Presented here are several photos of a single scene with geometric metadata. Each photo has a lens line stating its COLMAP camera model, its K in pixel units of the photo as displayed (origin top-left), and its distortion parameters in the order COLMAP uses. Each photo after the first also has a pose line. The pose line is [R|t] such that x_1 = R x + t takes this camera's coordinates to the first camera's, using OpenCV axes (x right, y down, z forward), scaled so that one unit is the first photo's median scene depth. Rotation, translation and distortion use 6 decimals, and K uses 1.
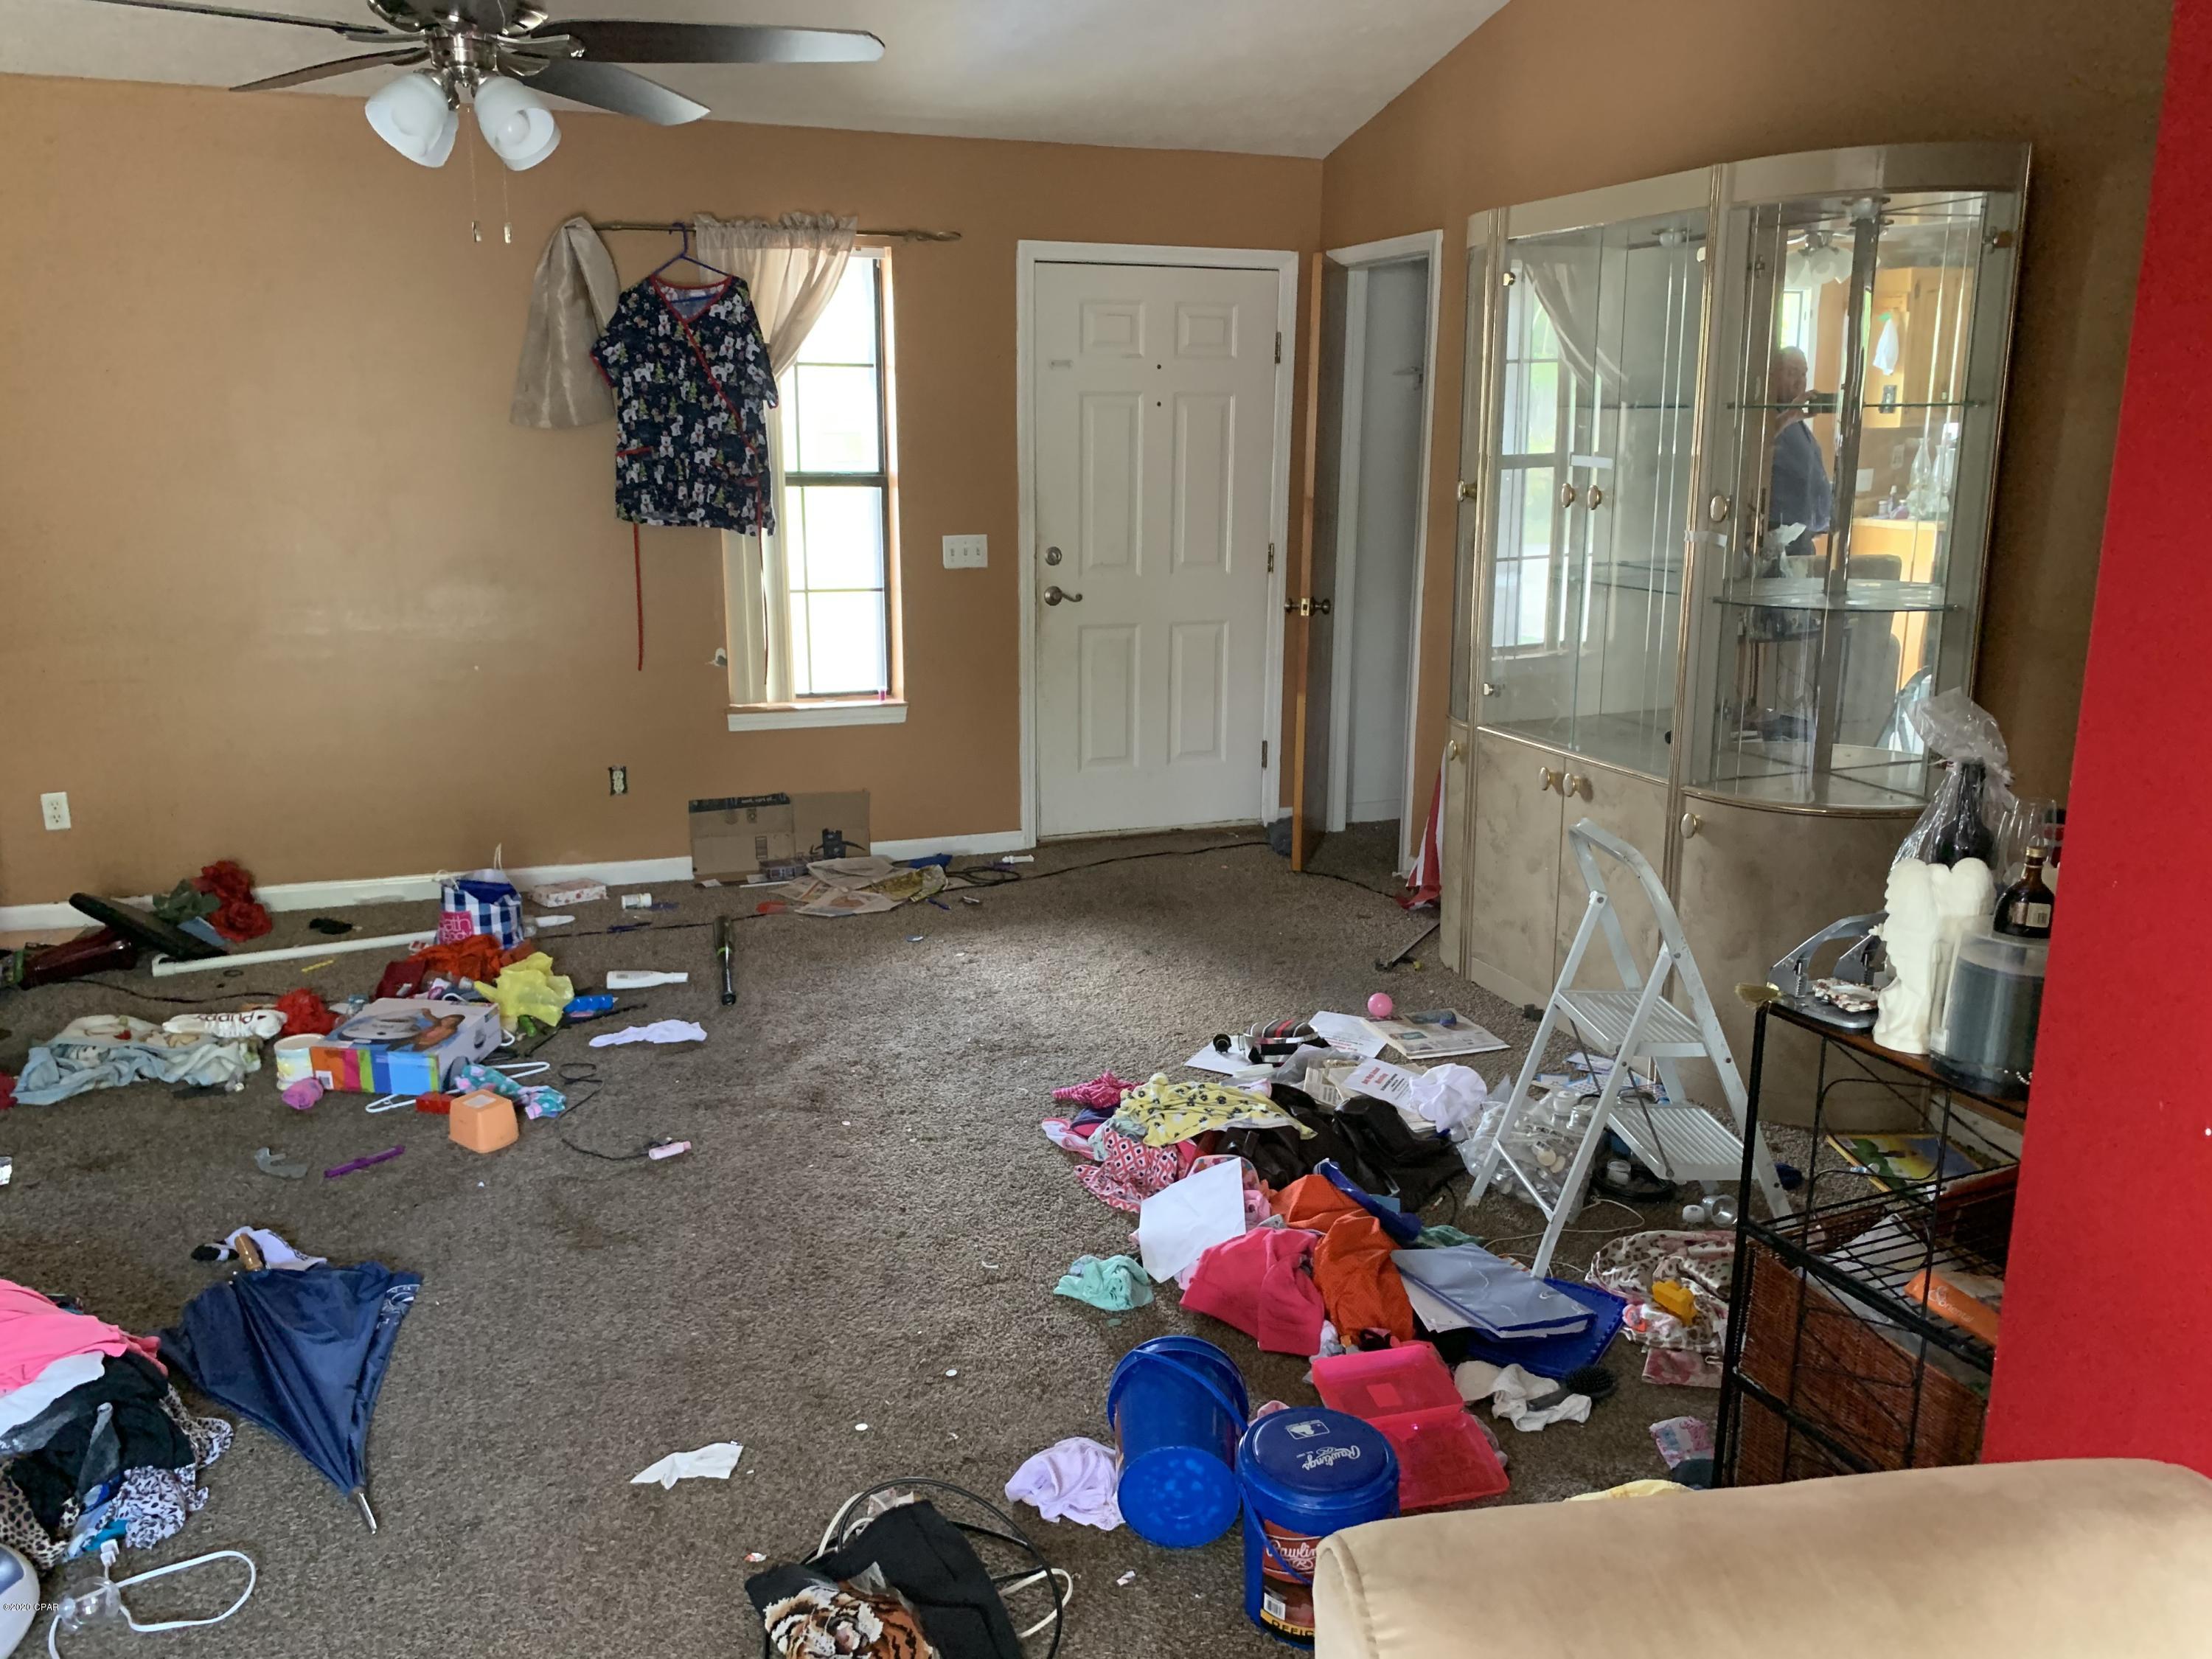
lens RADIAL K [[1780.2, 0, 1077.3], [0, 1780.2, 834.2], [0, 0, 1]] dist [0.087966, -0.168206]
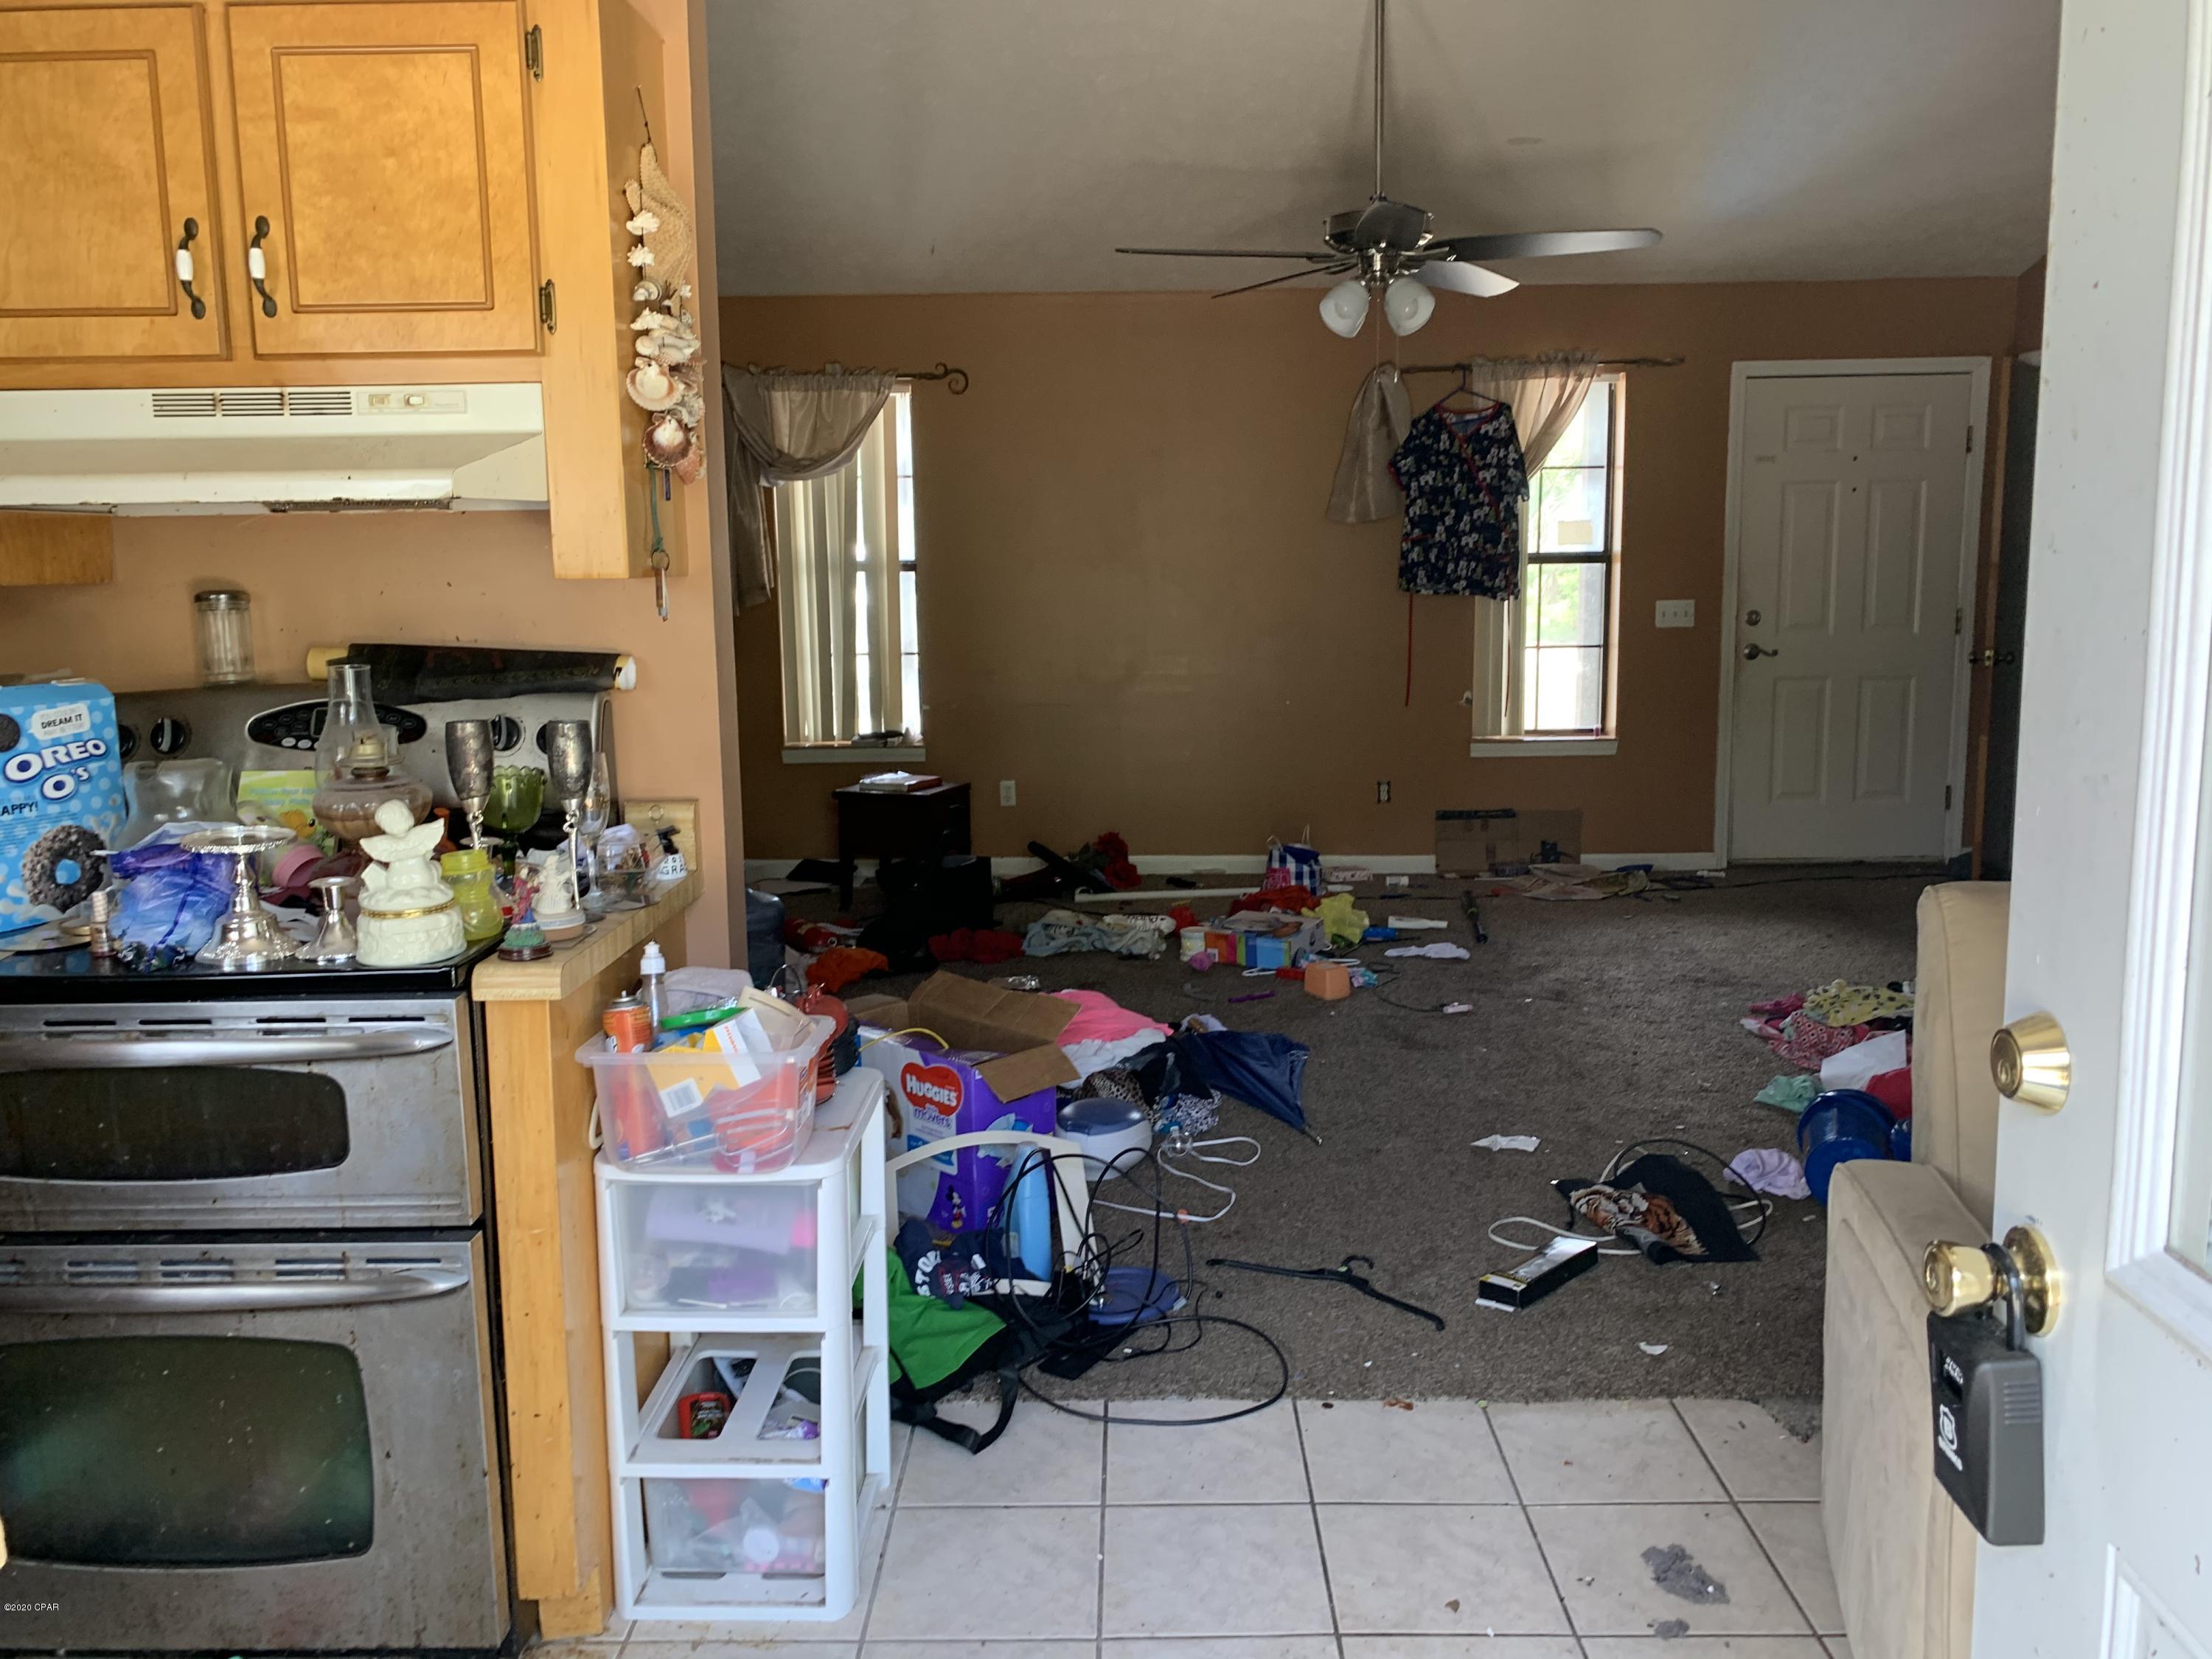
lens RADIAL K [[1780.2, 0, 1077.3], [0, 1780.2, 834.2], [0, 0, 1]] dist [0.087966, -0.168206]
pose [[0.937108, 0.033508, -0.347427, -0.016534], [-0.058586, 0.996360, -0.061927, 0.099868], [0.344087, 0.078386, 0.935660, -0.297966]]
